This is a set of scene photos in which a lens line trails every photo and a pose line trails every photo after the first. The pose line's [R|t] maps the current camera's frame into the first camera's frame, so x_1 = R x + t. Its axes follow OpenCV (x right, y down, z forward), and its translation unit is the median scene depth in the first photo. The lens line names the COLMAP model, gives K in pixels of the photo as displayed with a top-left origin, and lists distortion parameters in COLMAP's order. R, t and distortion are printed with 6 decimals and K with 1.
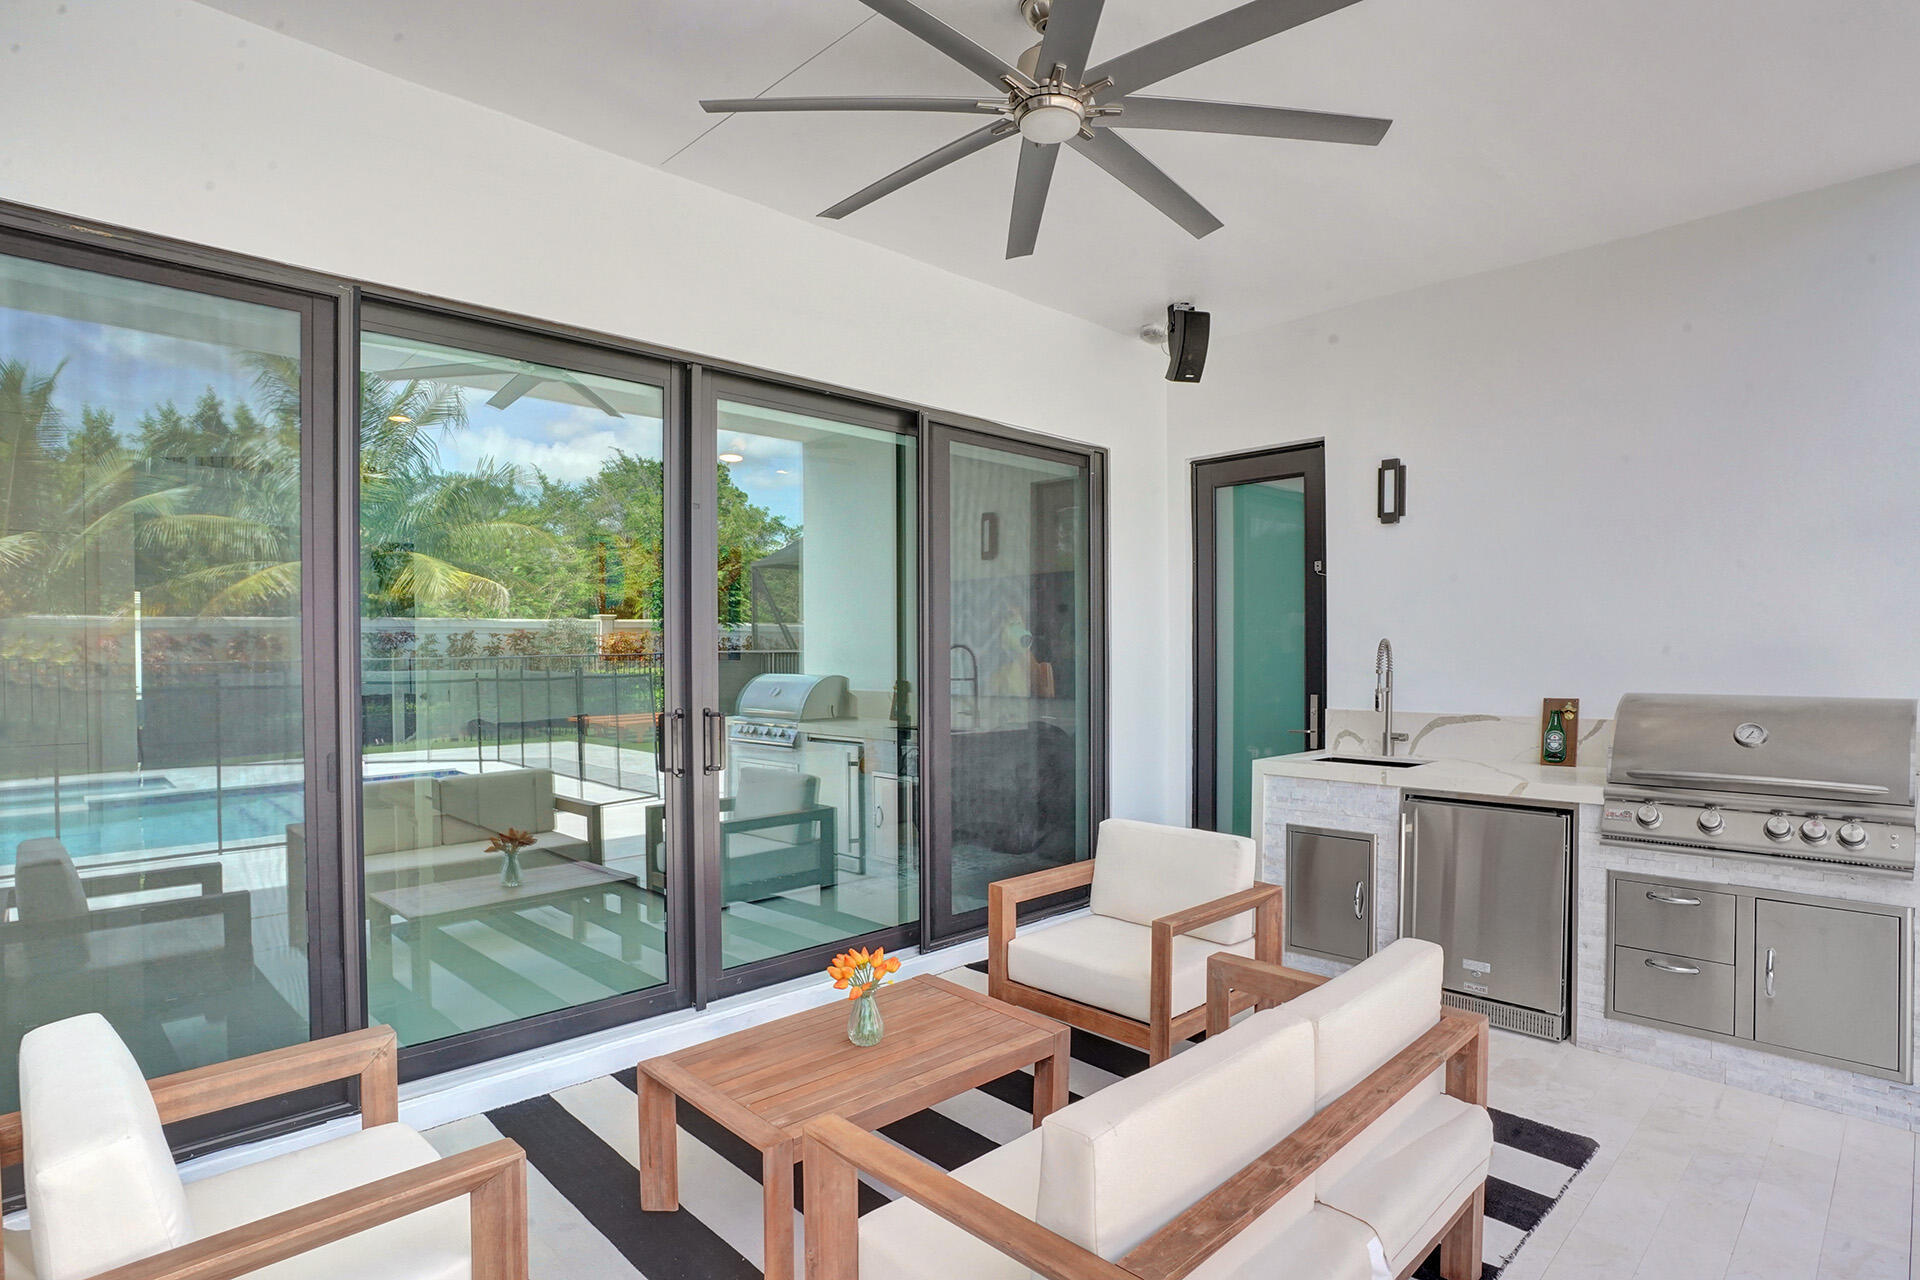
lens RADIAL K [[1026.6, 0, 960.0], [0, 1026.6, 640.0], [0, 0, 1]] dist [-0.001558, 0.000835]
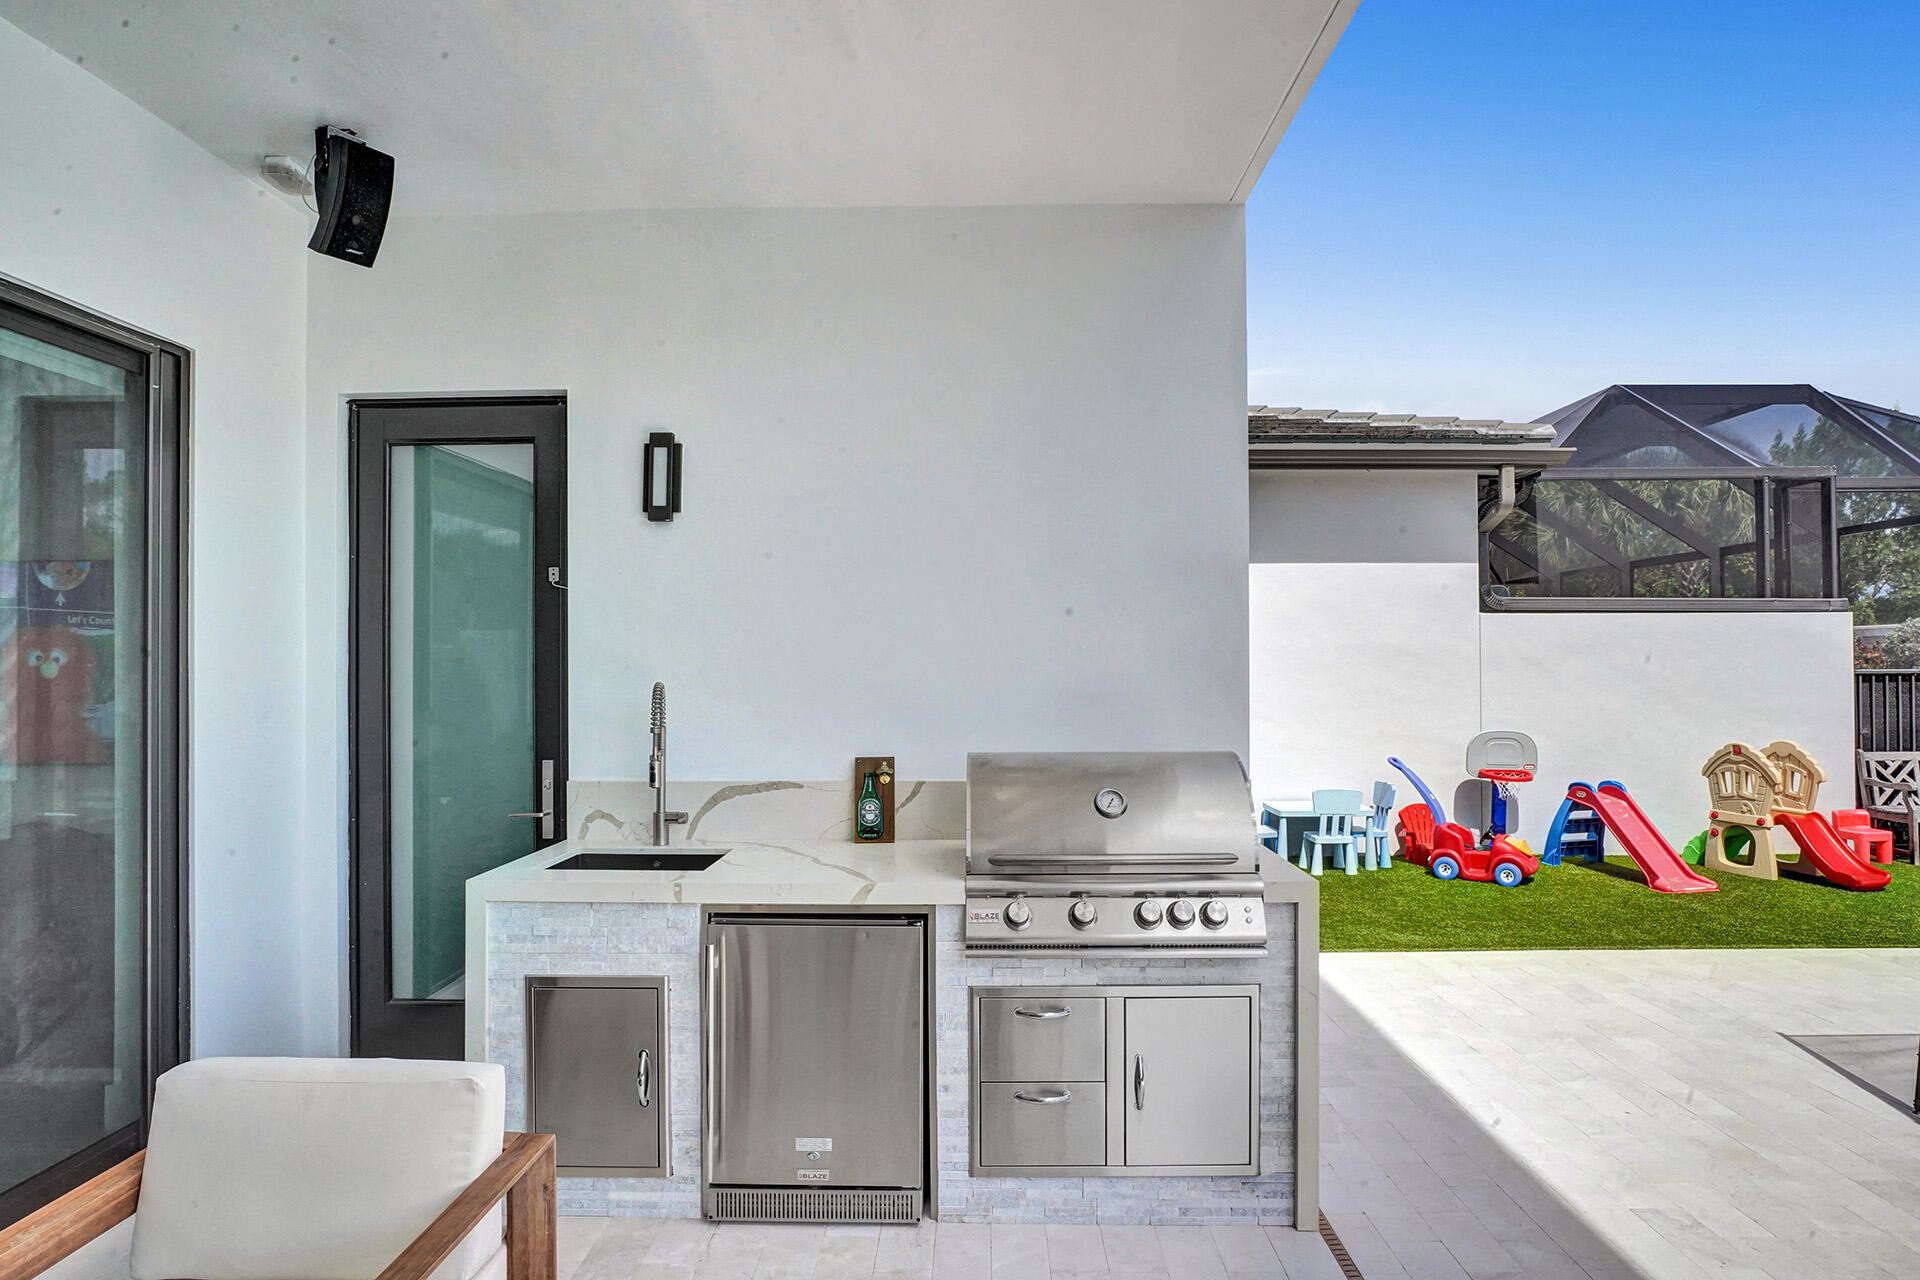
lens RADIAL K [[1037.7, 0, 960.0], [0, 1037.7, 640.0], [0, 0, 1]] dist [-0.058177, 0.035795]
pose [[0.701222, 0.004805, 0.712927, 0.050973], [-0.002462, 0.999988, -0.004319, -0.028319], [-0.712939, 0.001274, 0.701225, 0.352413]]
